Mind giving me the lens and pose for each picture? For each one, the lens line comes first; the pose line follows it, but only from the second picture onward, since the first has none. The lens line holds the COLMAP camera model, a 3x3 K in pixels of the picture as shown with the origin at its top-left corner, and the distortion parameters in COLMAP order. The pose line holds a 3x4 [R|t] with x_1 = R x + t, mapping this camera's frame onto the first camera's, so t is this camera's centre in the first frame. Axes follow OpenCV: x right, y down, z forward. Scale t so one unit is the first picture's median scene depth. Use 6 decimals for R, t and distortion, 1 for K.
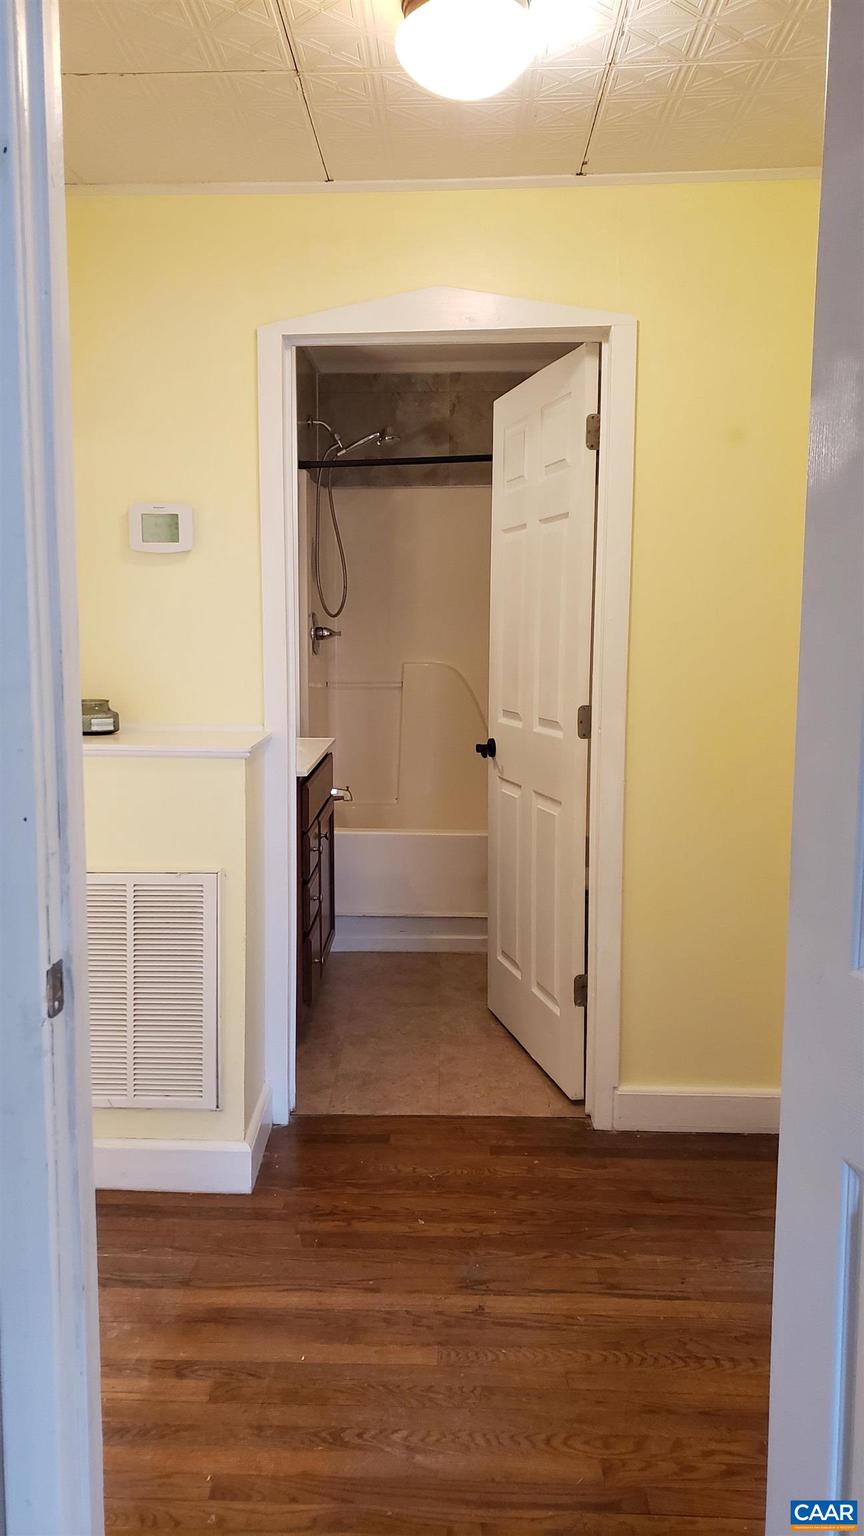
lens RADIAL K [[1161.8, 0, 432.0], [0, 1161.8, 768.0], [0, 0, 1]] dist [0.193628, -0.267897]
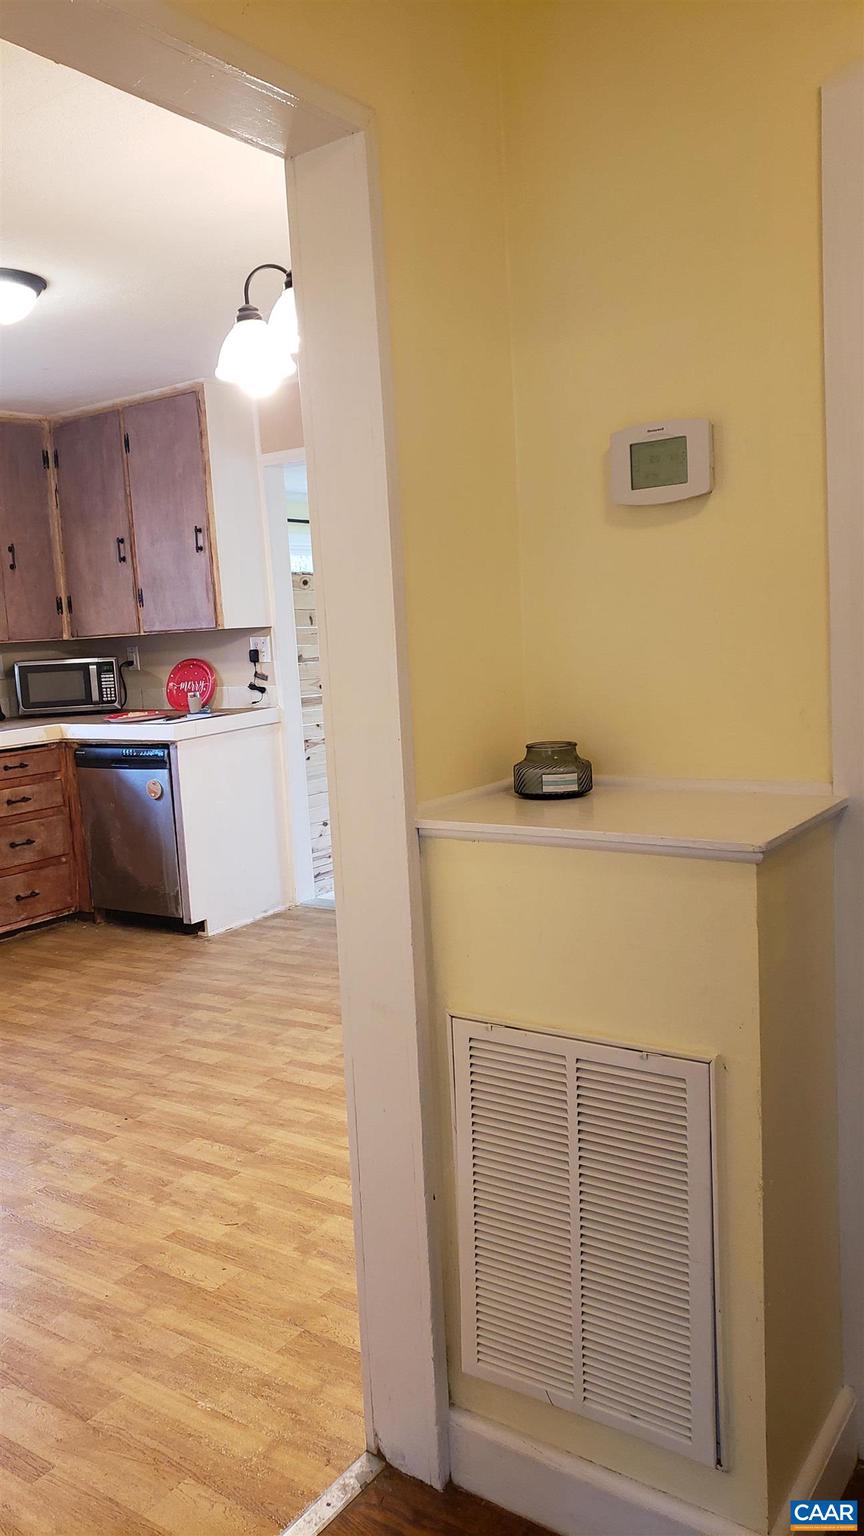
lens RADIAL K [[1159.3, 0, 432.0], [0, 1159.3, 768.0], [0, 0, 1]] dist [0.000815, -0.001424]
pose [[0.830310, 0.015763, -0.557079, 0.010778], [-0.010033, 0.999861, 0.013338, -0.052414], [0.557212, -0.005485, 0.830352, 0.441142]]
